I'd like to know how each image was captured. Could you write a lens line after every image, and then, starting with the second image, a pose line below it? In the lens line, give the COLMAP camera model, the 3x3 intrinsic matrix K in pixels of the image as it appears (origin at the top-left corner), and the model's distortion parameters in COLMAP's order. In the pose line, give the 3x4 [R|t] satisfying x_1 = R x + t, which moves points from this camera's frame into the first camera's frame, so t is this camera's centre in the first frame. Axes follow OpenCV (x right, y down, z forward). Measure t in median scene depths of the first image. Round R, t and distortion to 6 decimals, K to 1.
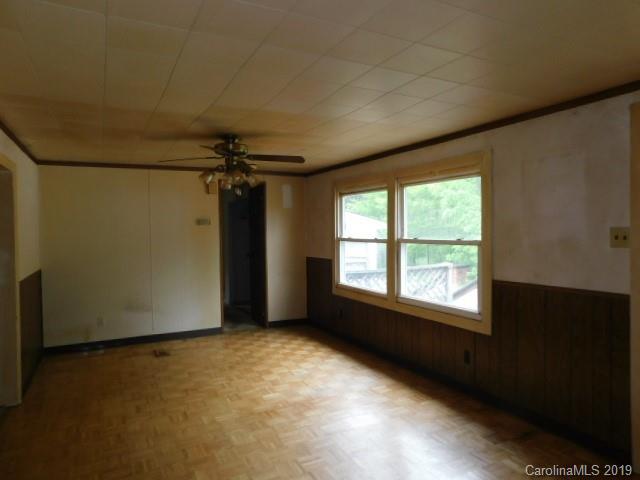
lens RADIAL K [[429.2, 0, 323.2], [0, 429.2, 239.1], [0, 0, 1]] dist [-0.050597, 0.042877]
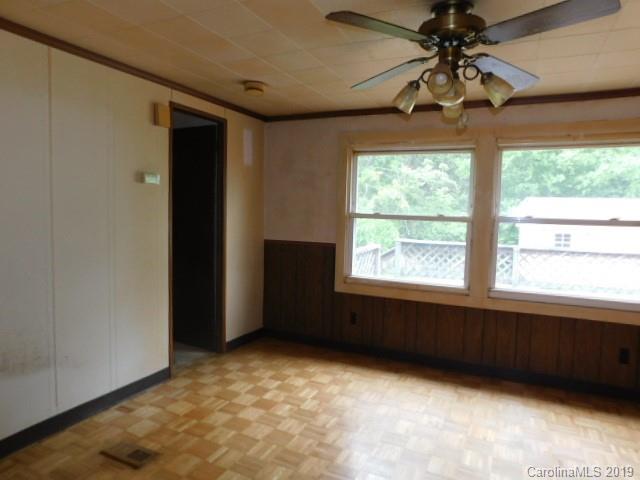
lens RADIAL K [[429.2, 0, 323.2], [0, 429.2, 239.1], [0, 0, 1]] dist [-0.050597, 0.042877]
pose [[0.804105, -0.029656, 0.593747, -0.427708], [-0.011557, 0.997786, 0.065488, -0.006234], [-0.594375, -0.059521, 0.801982, 0.449169]]
